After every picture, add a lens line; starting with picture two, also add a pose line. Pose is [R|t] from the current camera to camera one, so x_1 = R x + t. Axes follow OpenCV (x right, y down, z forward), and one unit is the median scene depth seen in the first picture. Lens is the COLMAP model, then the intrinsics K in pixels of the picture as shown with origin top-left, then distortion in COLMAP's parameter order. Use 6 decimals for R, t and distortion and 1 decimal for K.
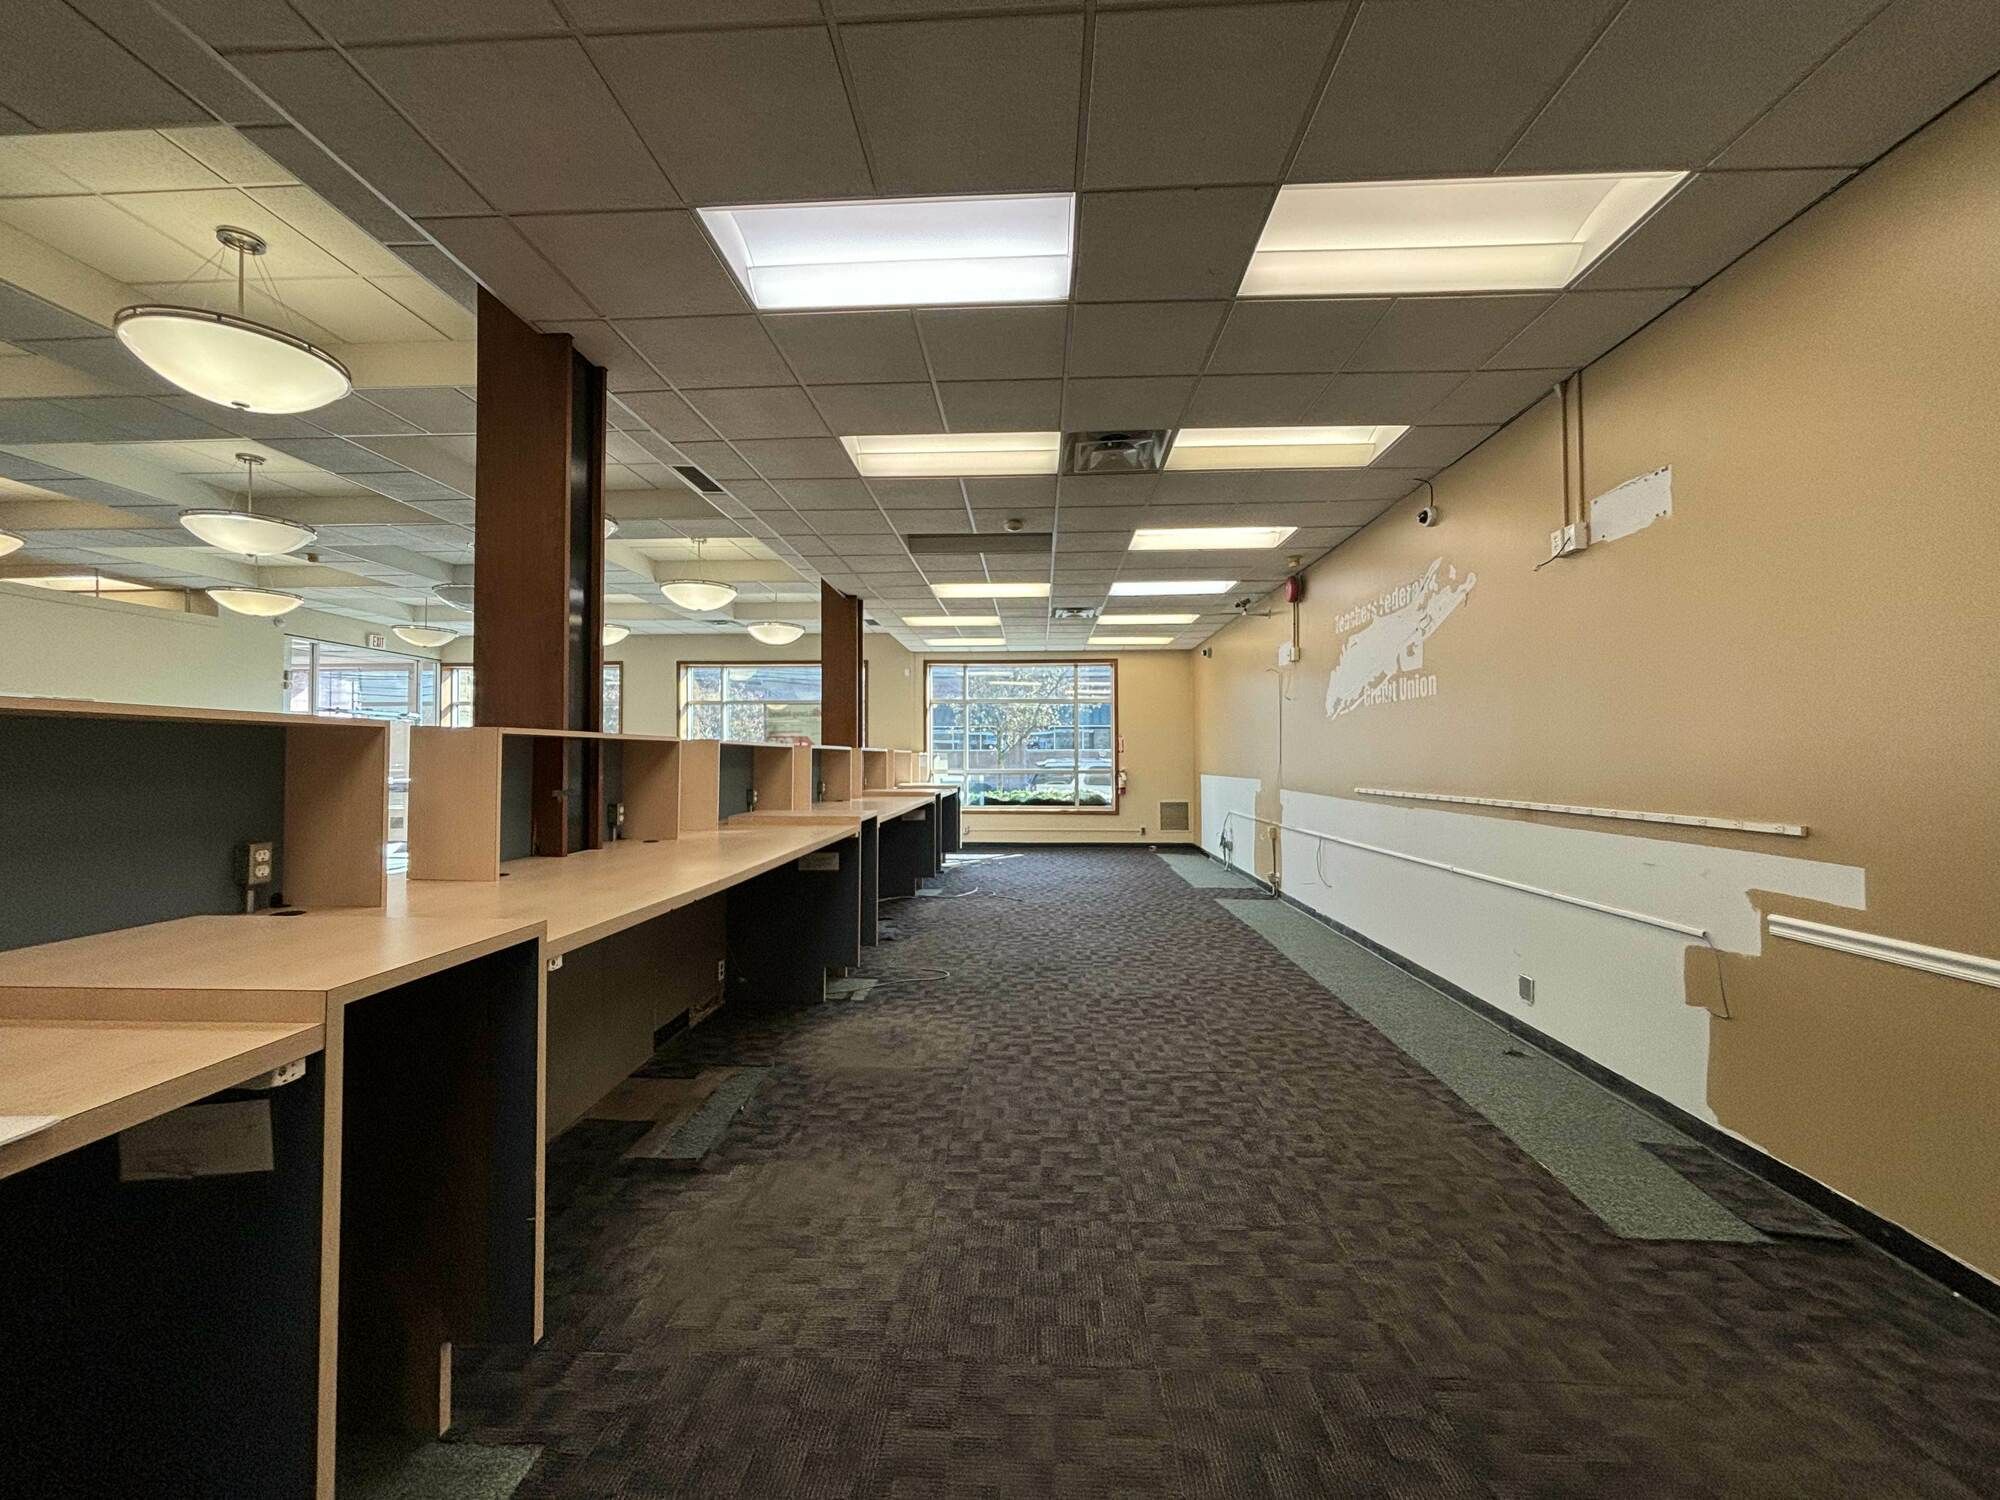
lens RADIAL K [[801.3, 0, 998.7], [0, 801.3, 746.9], [0, 0, 1]] dist [-0.001485, -0.000242]
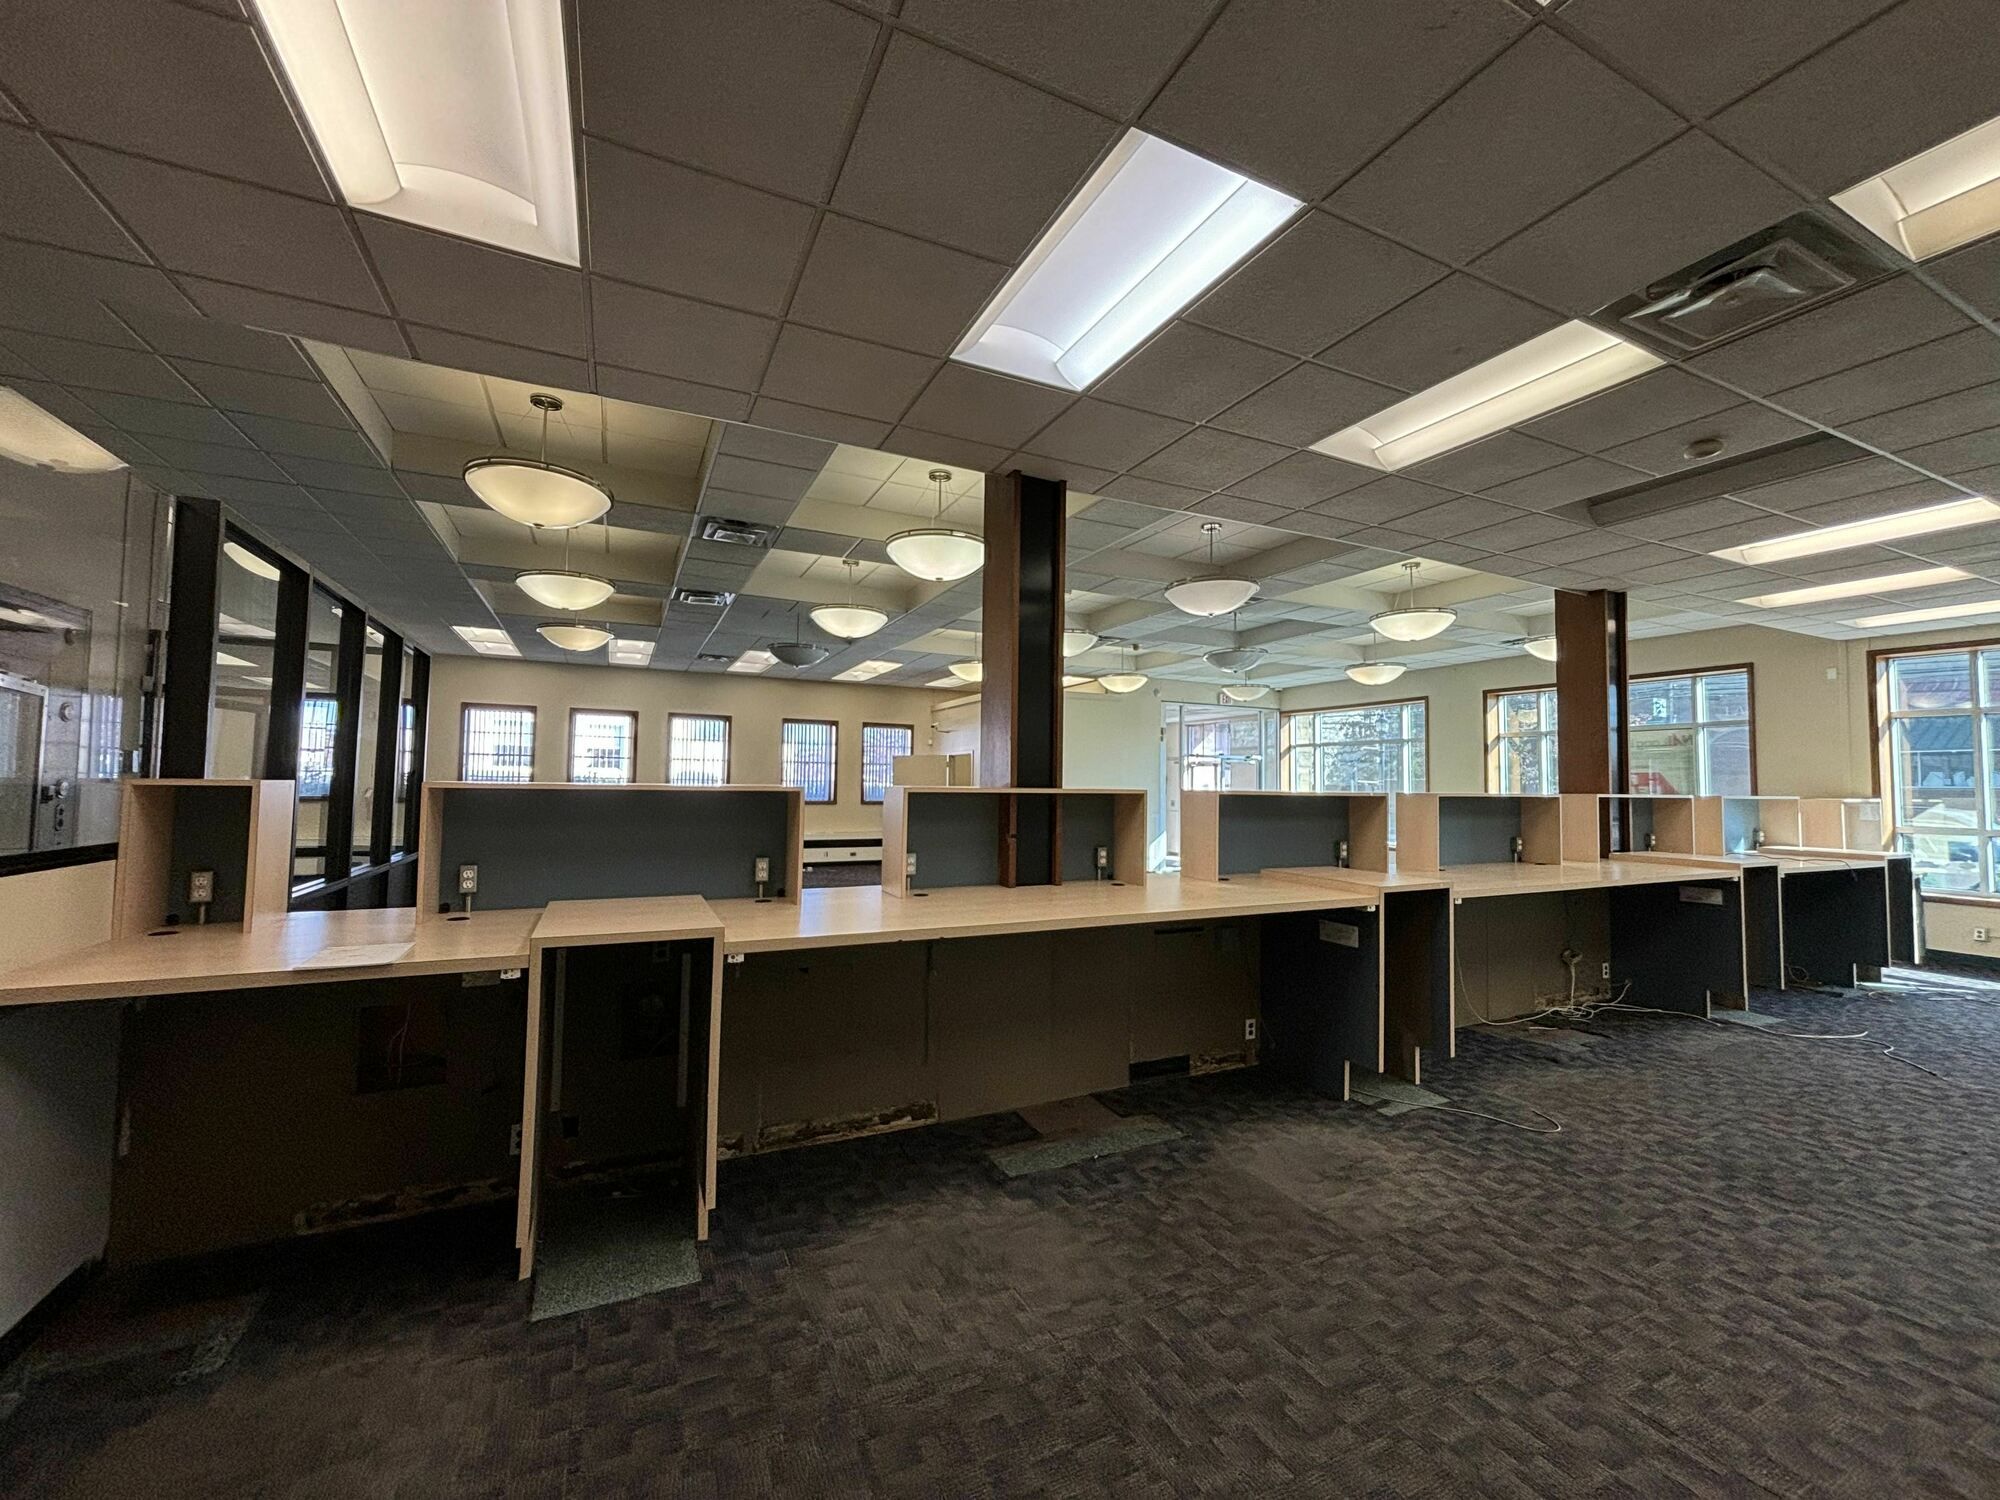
lens RADIAL K [[801.3, 0, 996.1], [0, 801.3, 746.9], [0, 0, 1]] dist [-0.001485, -0.000242]
pose [[0.474776, -0.035374, -0.879396, 0.386711], [0.000349, 0.999199, -0.040004, -0.023602], [0.880107, 0.018686, 0.474408, 0.279440]]
